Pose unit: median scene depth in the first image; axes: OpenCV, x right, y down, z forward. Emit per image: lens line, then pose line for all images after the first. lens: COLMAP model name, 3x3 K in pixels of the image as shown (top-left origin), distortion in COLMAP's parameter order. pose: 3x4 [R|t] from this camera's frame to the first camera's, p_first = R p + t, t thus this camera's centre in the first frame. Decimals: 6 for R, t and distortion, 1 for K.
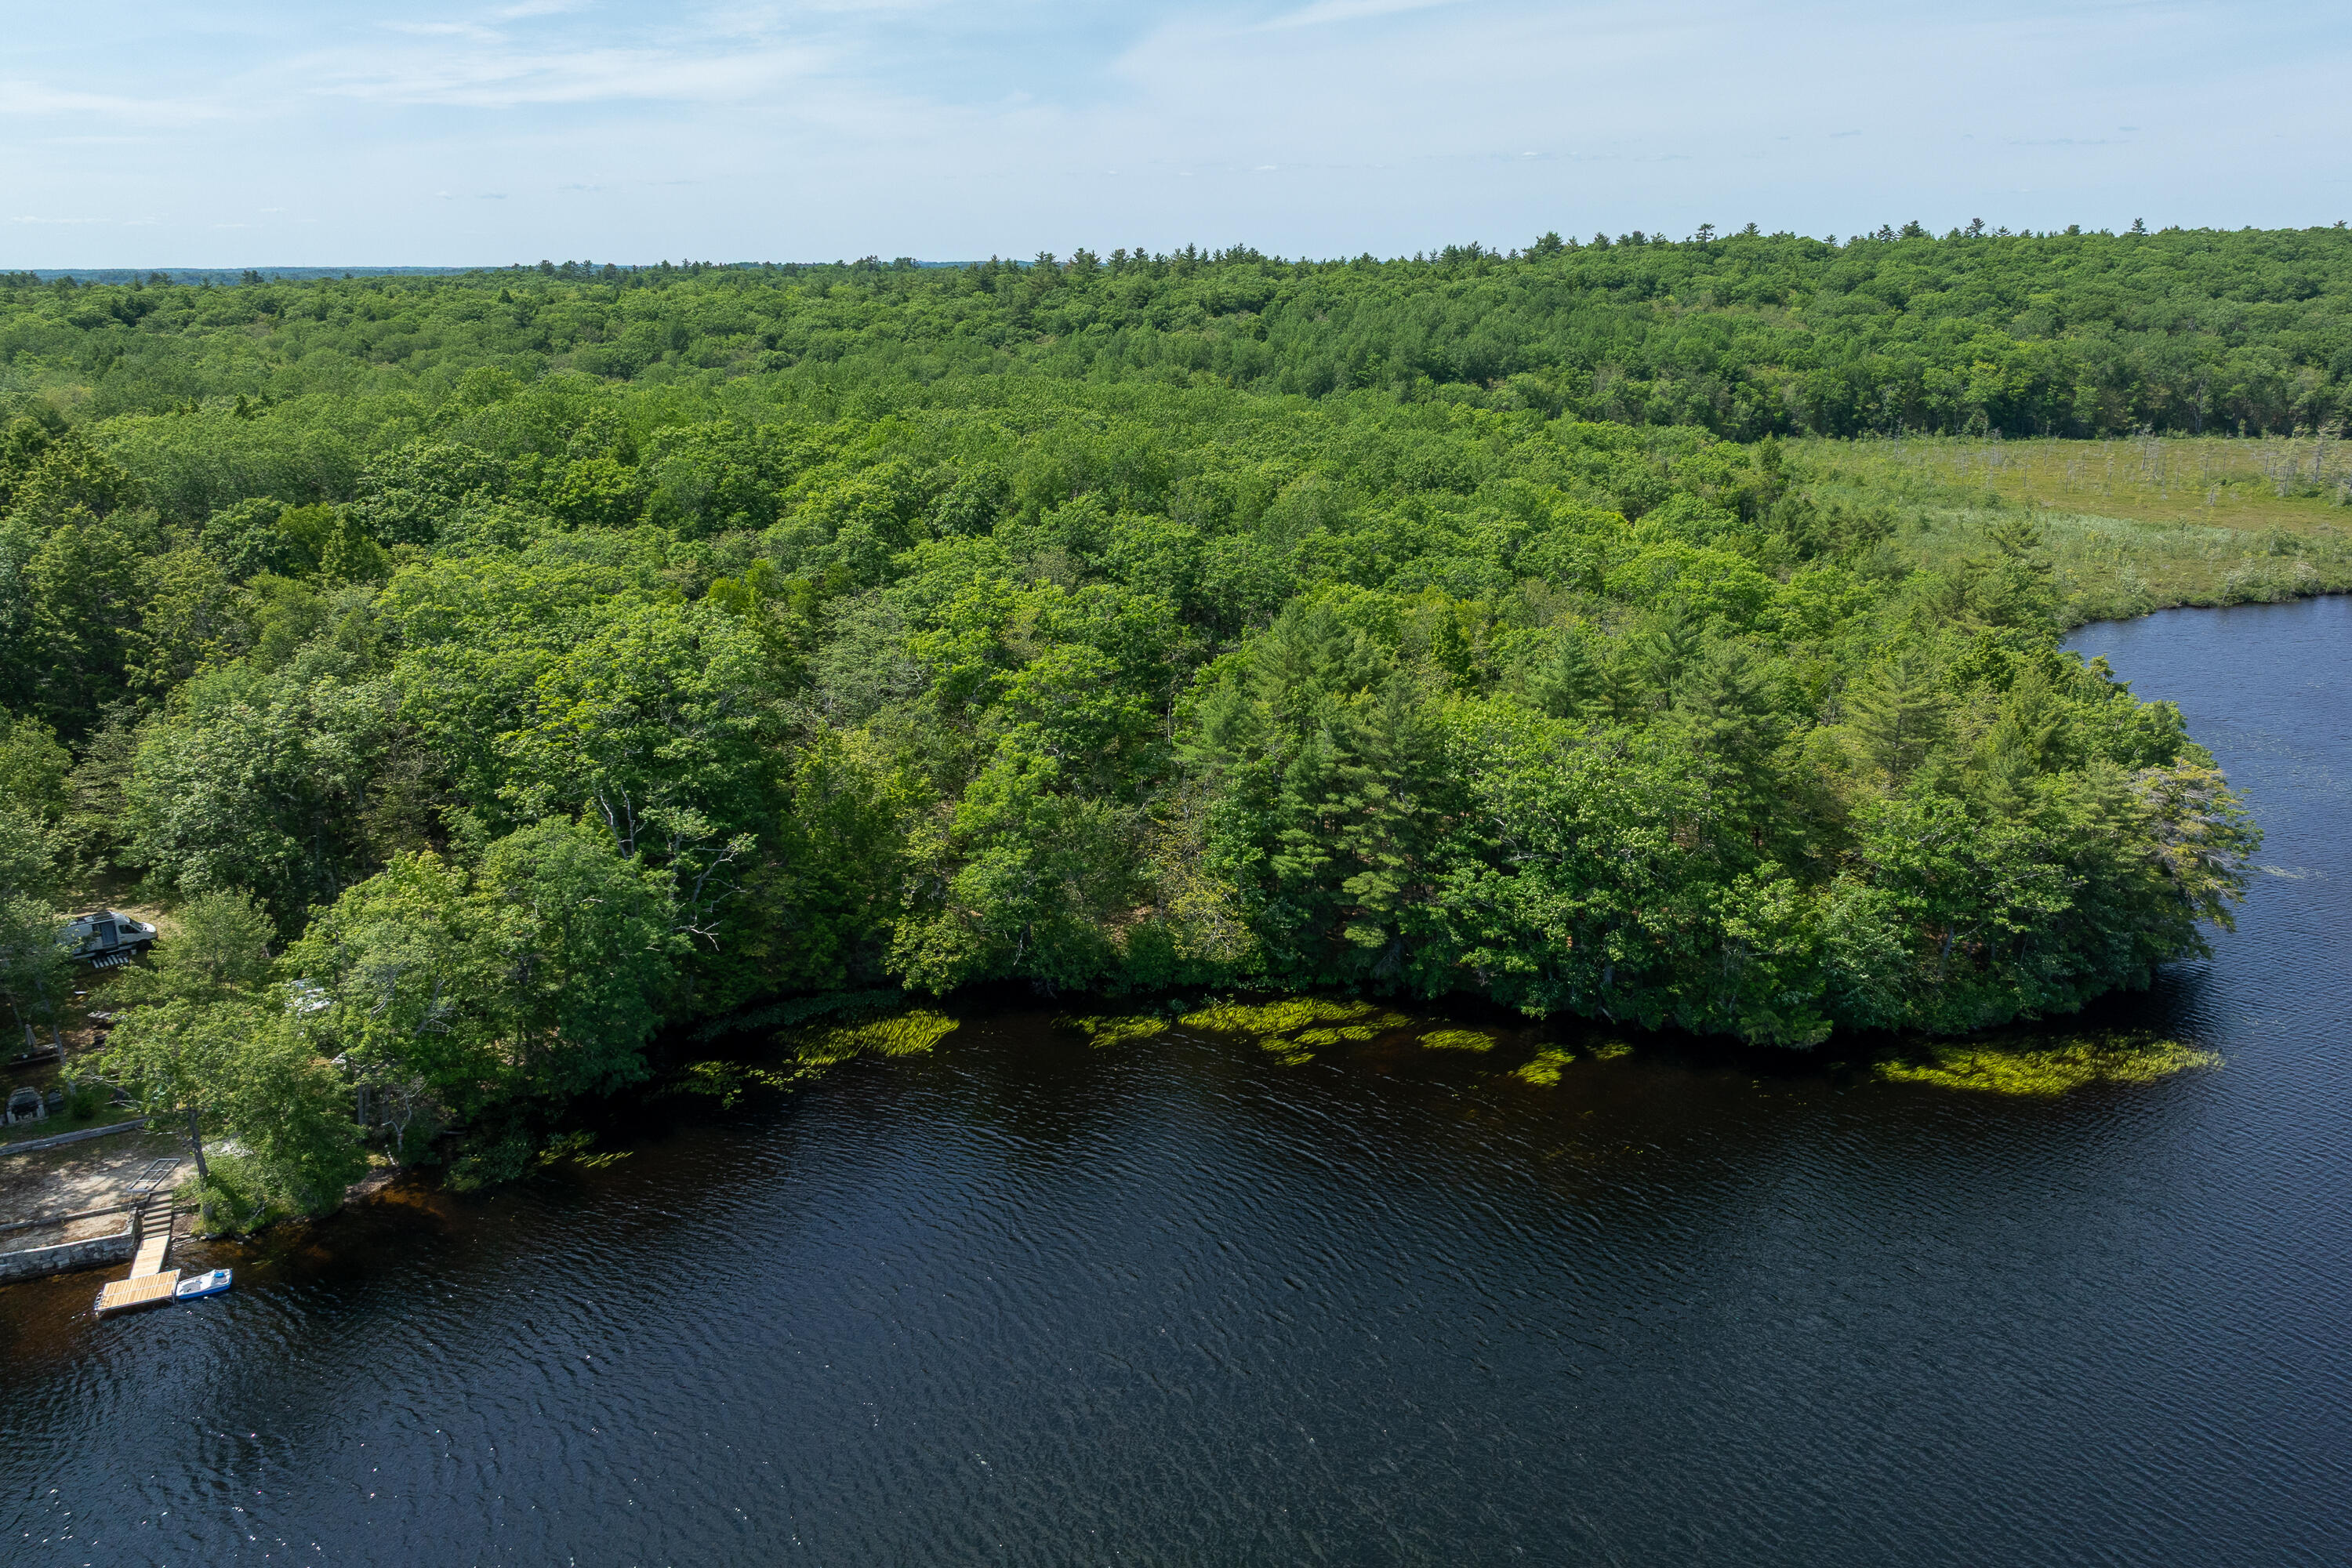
lens RADIAL K [[1731.8, 0, 1254.5], [0, 1731.8, 739.5], [0, 0, 1]] dist [0.000780, -0.009544]
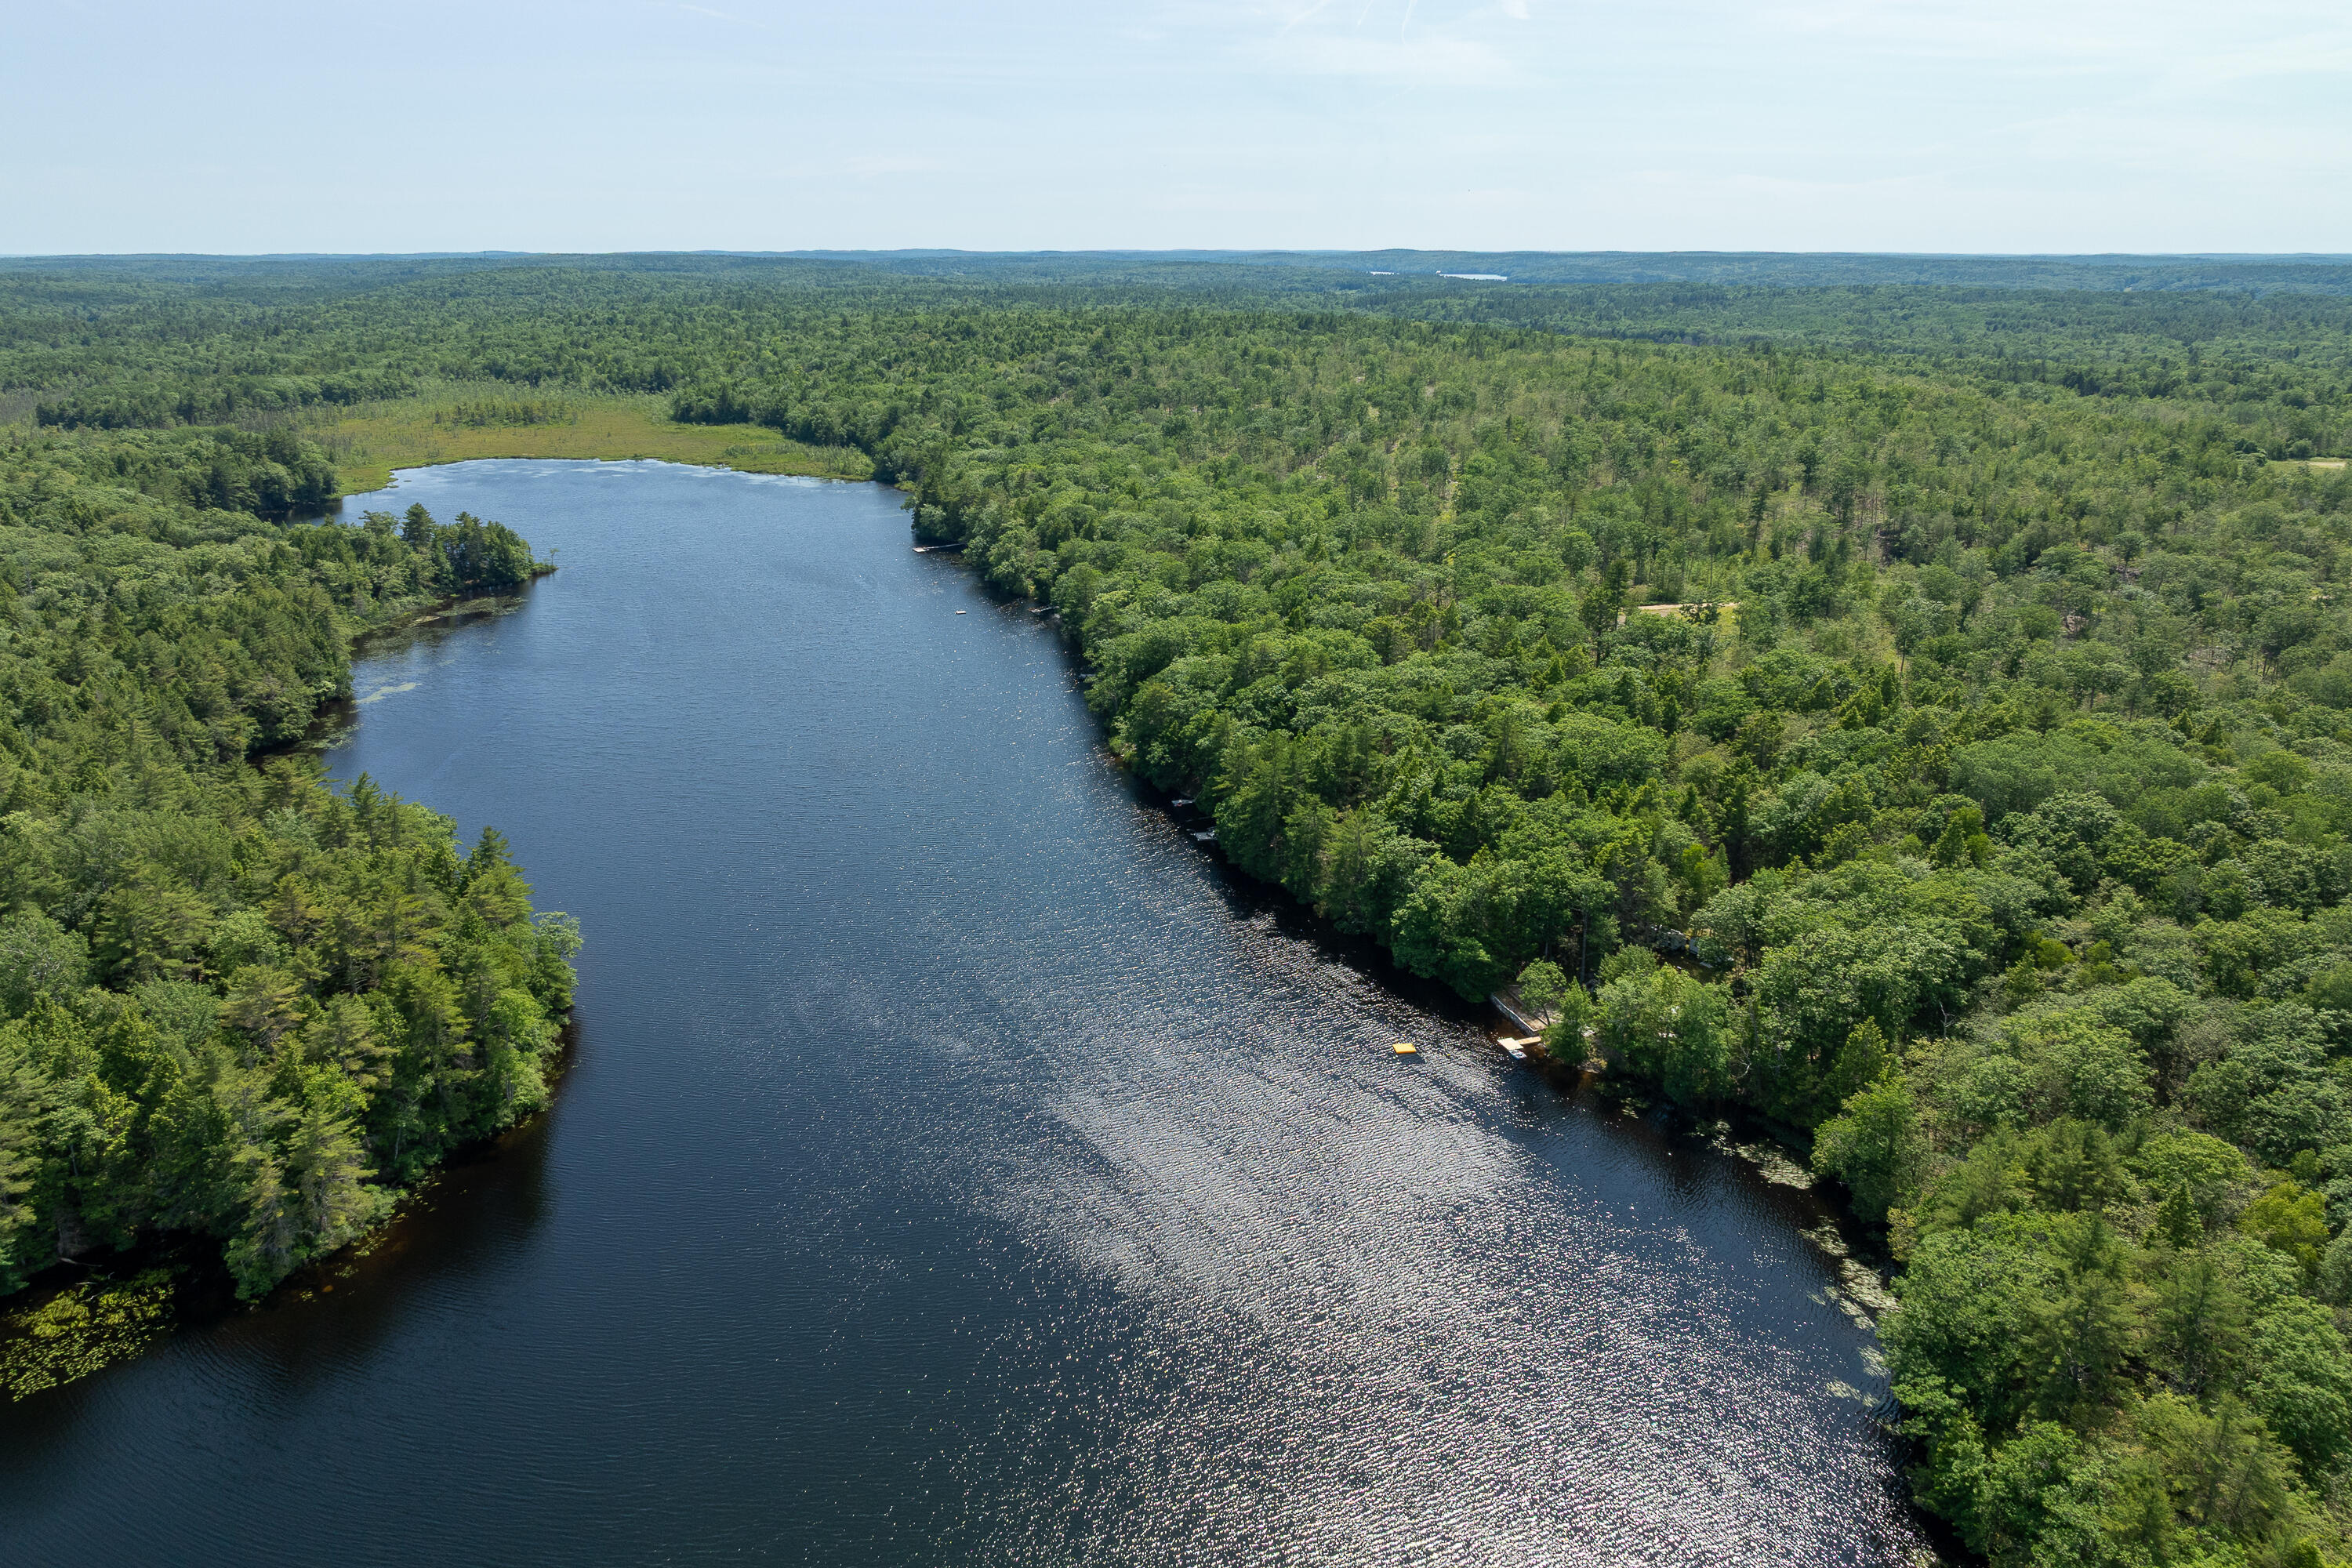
lens RADIAL K [[1628.1, 0, 1179.0], [0, 1628.1, 714.7], [0, 0, 1]] dist [0.001202, -0.000030]
pose [[-0.062986, 0.278965, -0.958233, 1.365246], [-0.266285, 0.920635, 0.285523, -0.605757], [0.961834, 0.273147, 0.016297, 0.183193]]
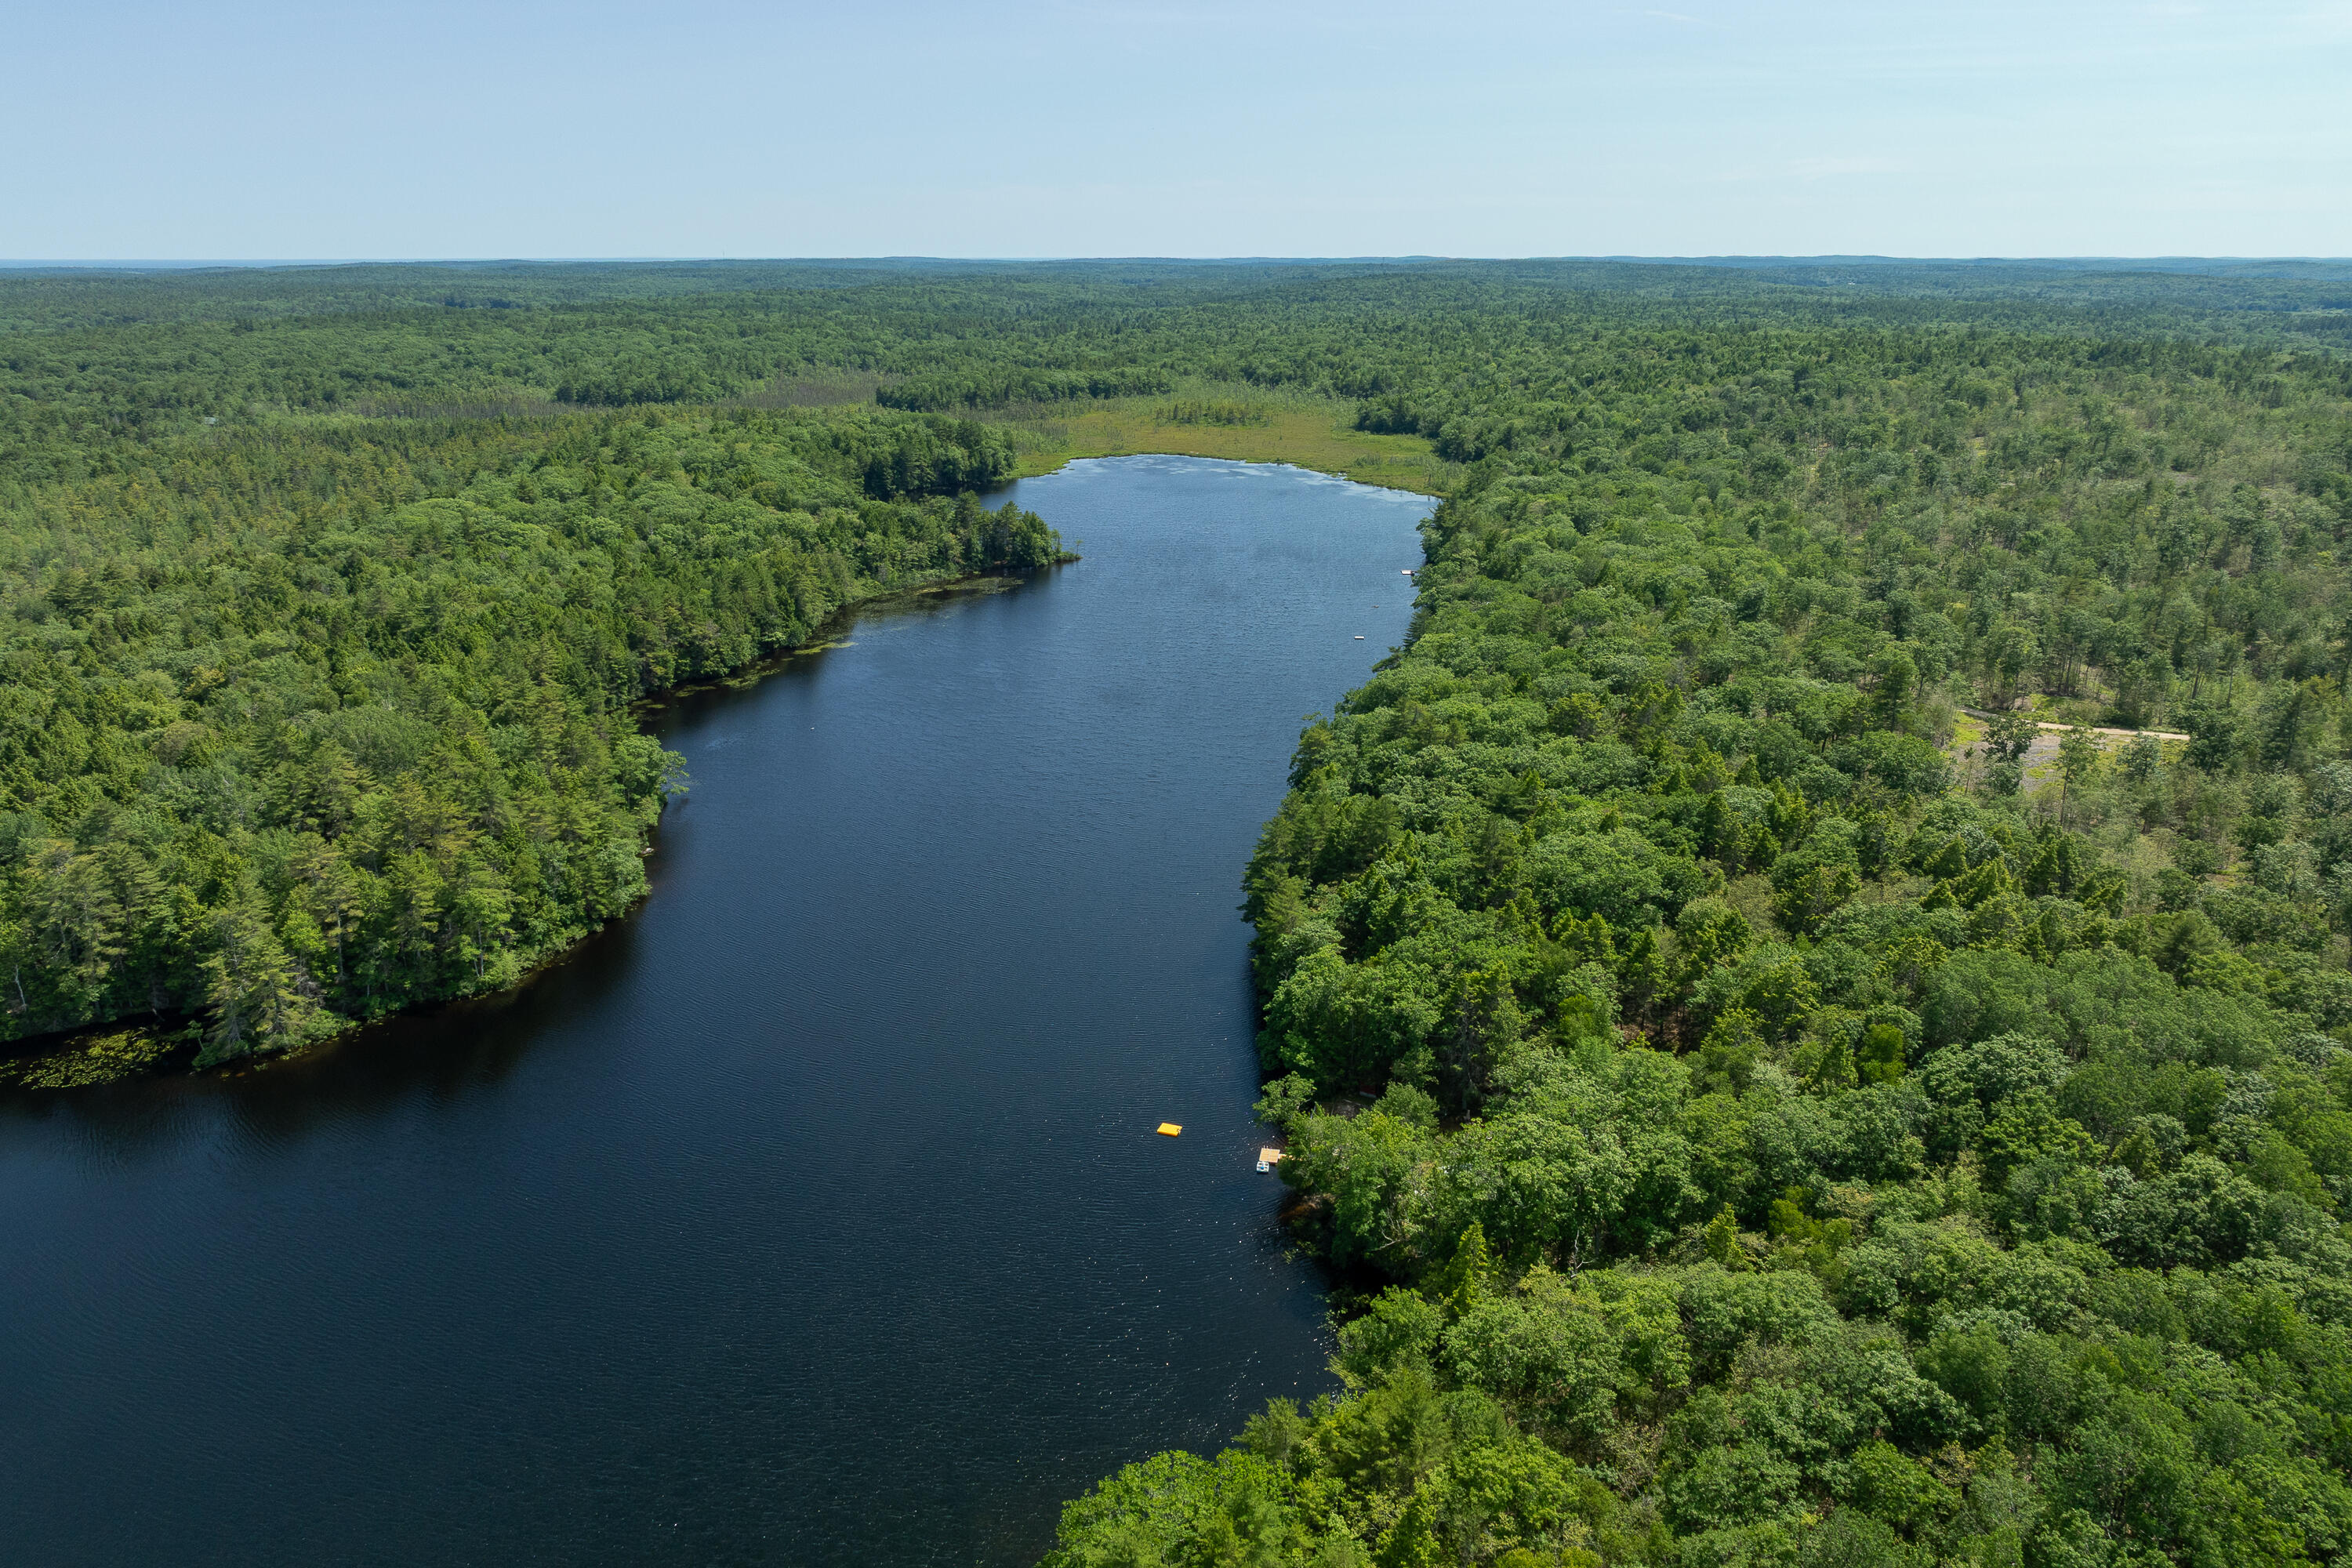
lens RADIAL K [[1618.2, 0, 1176.0], [0, 1618.2, 784.0], [0, 0, 1]] dist [-0.000964, -0.002358]
pose [[-0.557197, 0.261939, -0.787984, 0.954591], [-0.221695, 0.867573, 0.445160, -0.945195], [0.800239, 0.422734, -0.425339, 1.239080]]
